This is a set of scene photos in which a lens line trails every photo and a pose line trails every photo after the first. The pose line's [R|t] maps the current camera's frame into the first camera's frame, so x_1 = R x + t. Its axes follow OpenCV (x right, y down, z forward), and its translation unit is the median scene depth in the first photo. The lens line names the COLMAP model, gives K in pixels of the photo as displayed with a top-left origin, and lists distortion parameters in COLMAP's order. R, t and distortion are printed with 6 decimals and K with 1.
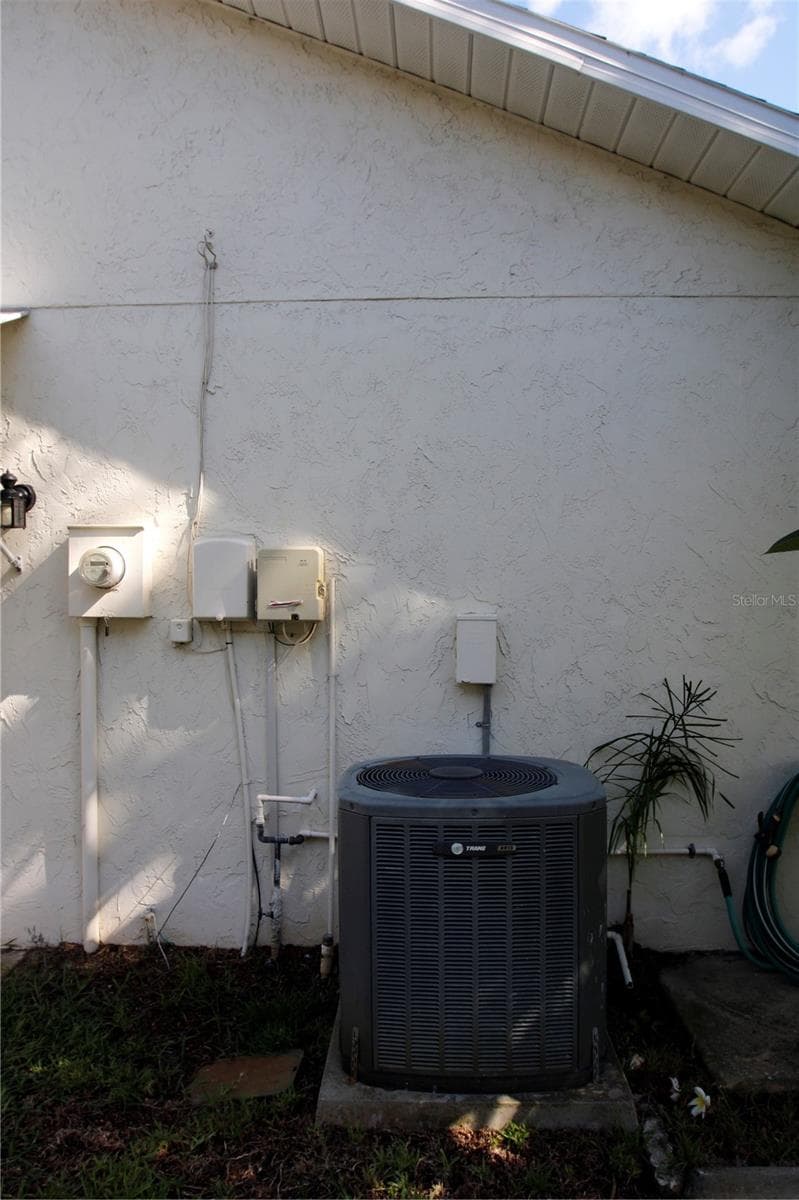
lens RADIAL K [[883.6, 0, 399.5], [0, 883.6, 600.0], [0, 0, 1]] dist [-0.083965, 0.060422]
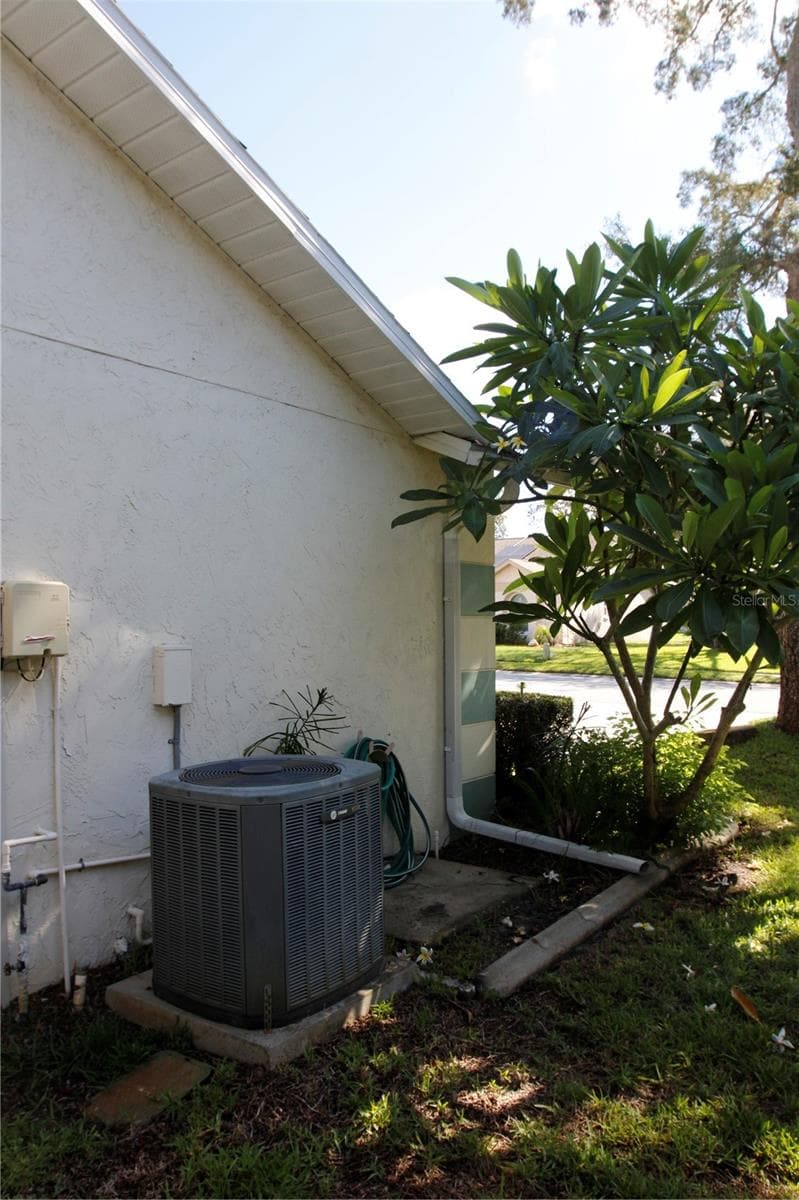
lens RADIAL K [[883.6, 0, 399.5], [0, 883.6, 600.0], [0, 0, 1]] dist [-0.083965, 0.060422]
pose [[0.545282, 0.015486, 0.838109, -0.804123], [0.022382, 0.999204, -0.033025, 0.002317], [-0.837953, 0.036767, 0.544502, 0.140319]]
